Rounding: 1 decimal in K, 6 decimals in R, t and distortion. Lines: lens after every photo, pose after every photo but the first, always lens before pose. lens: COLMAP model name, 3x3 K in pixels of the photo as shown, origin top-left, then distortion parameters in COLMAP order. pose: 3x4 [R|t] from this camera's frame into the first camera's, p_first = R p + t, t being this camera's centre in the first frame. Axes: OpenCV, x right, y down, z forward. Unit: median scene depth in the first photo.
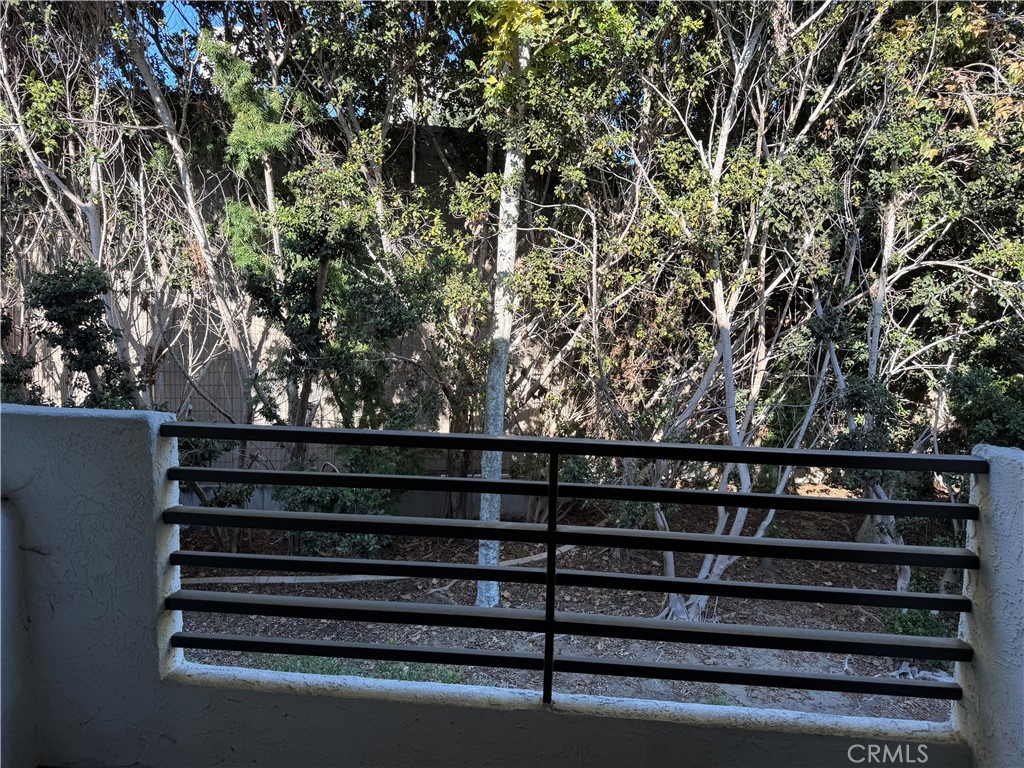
lens RADIAL K [[720.6, 0, 512.0], [0, 720.6, 384.0], [0, 0, 1]] dist [0.112135, -0.152828]
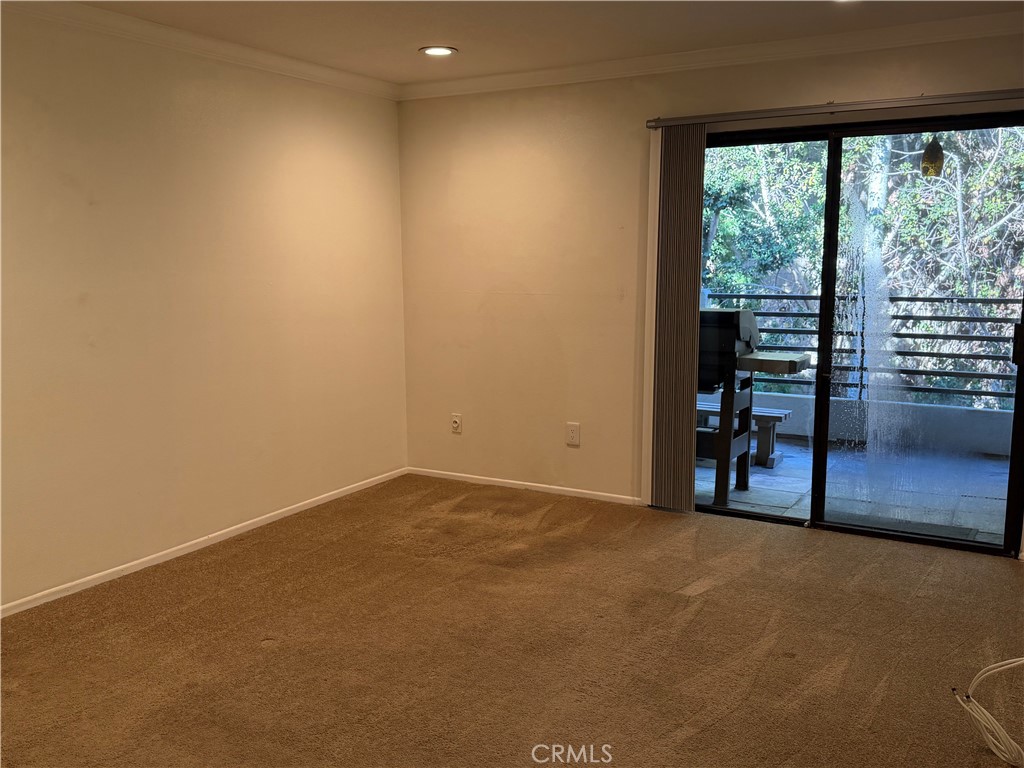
lens RADIAL K [[885.4, 0, 512.0], [0, 885.4, 384.0], [0, 0, 1]] dist [0.043763, -0.004493]
pose [[0.905241, 0.016809, -0.424566, 0.076673], [-0.002323, 0.999398, 0.034614, 0.077626], [0.424892, -0.030348, 0.904735, -0.566299]]
